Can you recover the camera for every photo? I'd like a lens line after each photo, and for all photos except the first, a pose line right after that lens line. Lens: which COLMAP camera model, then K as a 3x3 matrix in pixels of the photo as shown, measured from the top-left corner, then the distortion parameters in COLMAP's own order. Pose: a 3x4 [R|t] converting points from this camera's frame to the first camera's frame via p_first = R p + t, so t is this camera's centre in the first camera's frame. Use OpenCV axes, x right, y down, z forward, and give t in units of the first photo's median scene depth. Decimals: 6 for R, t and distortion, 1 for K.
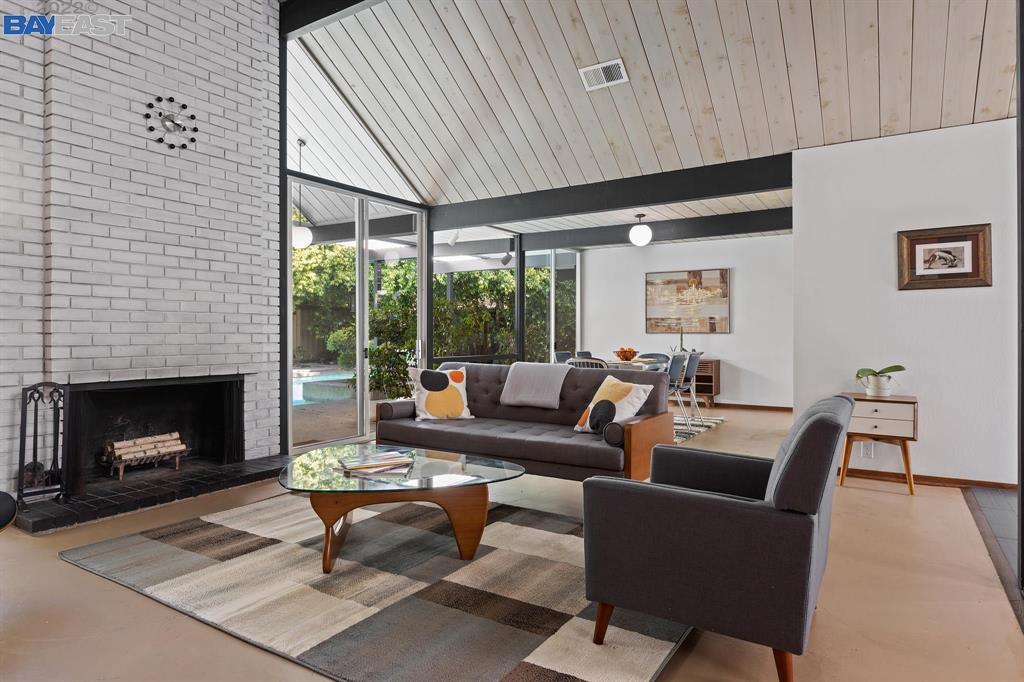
lens RADIAL K [[597.3, 0, 512.6], [0, 597.3, 329.9], [0, 0, 1]] dist [-0.001480, -0.001403]
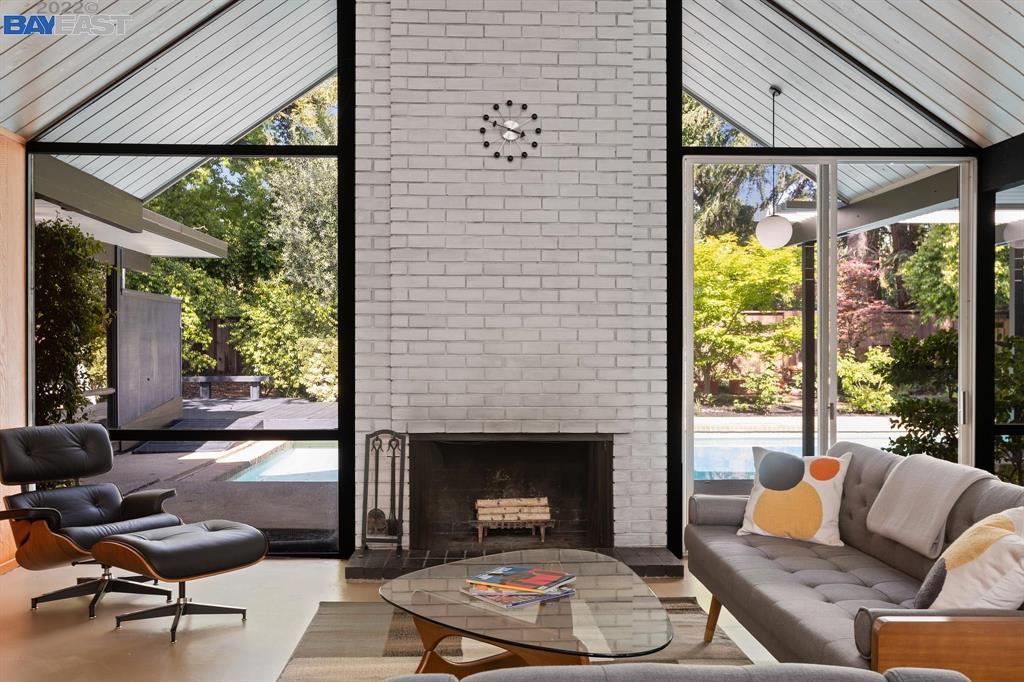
lens RADIAL K [[885.8, 0, 511.0], [0, 885.8, 354.6], [0, 0, 1]] dist [0.002714, 0.002341]
pose [[0.567111, 0.006406, -0.823617, 0.451155], [0.002978, 0.999947, 0.009828, -0.042081], [0.823636, -0.008027, 0.567062, 0.282360]]
